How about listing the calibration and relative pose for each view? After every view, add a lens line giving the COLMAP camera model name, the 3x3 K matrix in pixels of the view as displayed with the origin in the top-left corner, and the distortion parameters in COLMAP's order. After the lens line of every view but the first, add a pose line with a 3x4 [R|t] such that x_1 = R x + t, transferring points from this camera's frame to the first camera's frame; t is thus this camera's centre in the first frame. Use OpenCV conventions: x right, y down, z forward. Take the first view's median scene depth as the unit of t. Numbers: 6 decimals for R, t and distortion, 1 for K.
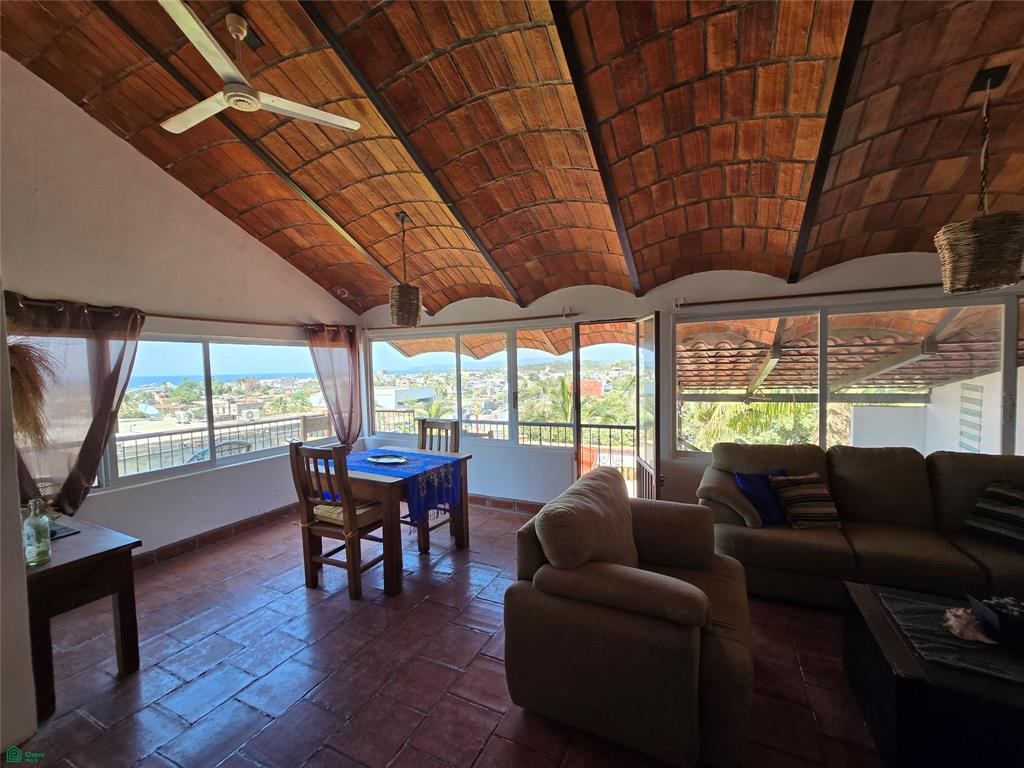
lens RADIAL K [[420.4, 0, 511.2], [0, 420.4, 389.9], [0, 0, 1]] dist [-0.001986, -0.000476]
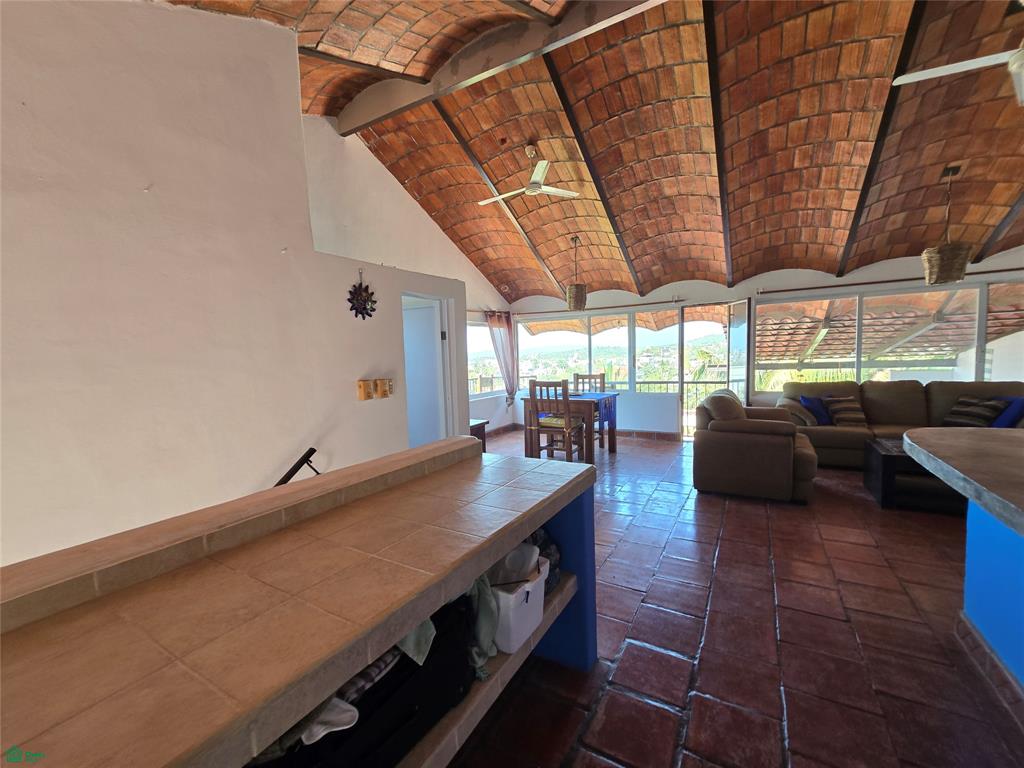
lens RADIAL K [[420.4, 0, 504.4], [0, 420.4, 393.3], [0, 0, 1]] dist [-0.001986, -0.000476]
pose [[0.996699, -0.004469, -0.081064, -0.429382], [0.007525, 0.999271, 0.037423, 0.104179], [0.080838, -0.037909, 0.996006, -0.644095]]
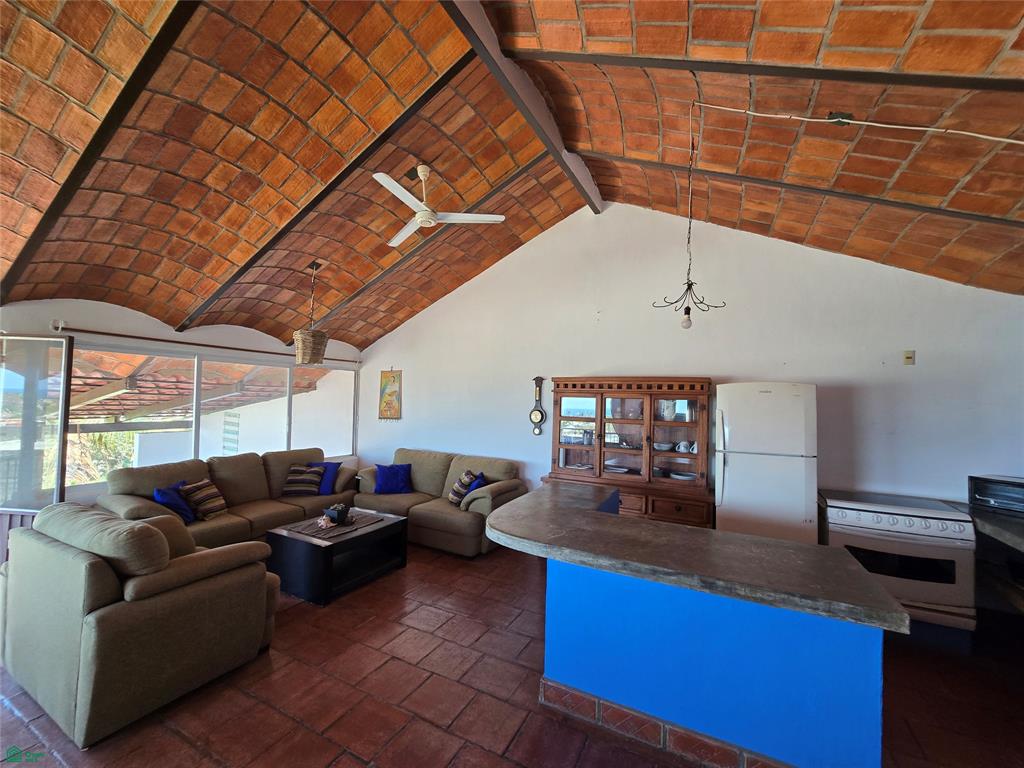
lens RADIAL K [[420.4, 0, 508.4], [0, 420.4, 391.0], [0, 0, 1]] dist [-0.001986, -0.000476]
pose [[0.025633, 0.045808, 0.998621, -0.538814], [0.024575, 0.998619, -0.046438, 0.004247], [-0.999369, 0.025732, 0.024472, -0.004452]]
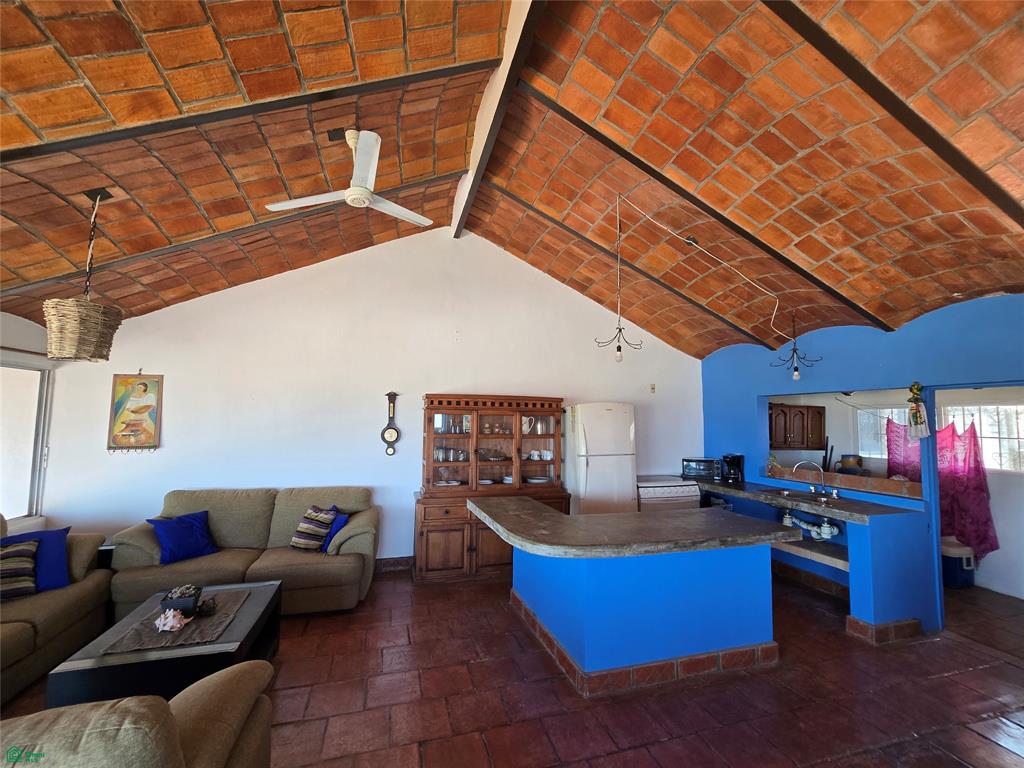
lens RADIAL K [[420.4, 0, 510.3], [0, 420.4, 391.2], [0, 0, 1]] dist [-0.001986, -0.000476]
pose [[-0.674140, 0.068135, 0.735454, -0.331463], [0.042271, 0.997663, -0.053680, -0.024108], [-0.737393, -0.005100, -0.675445, 0.552683]]
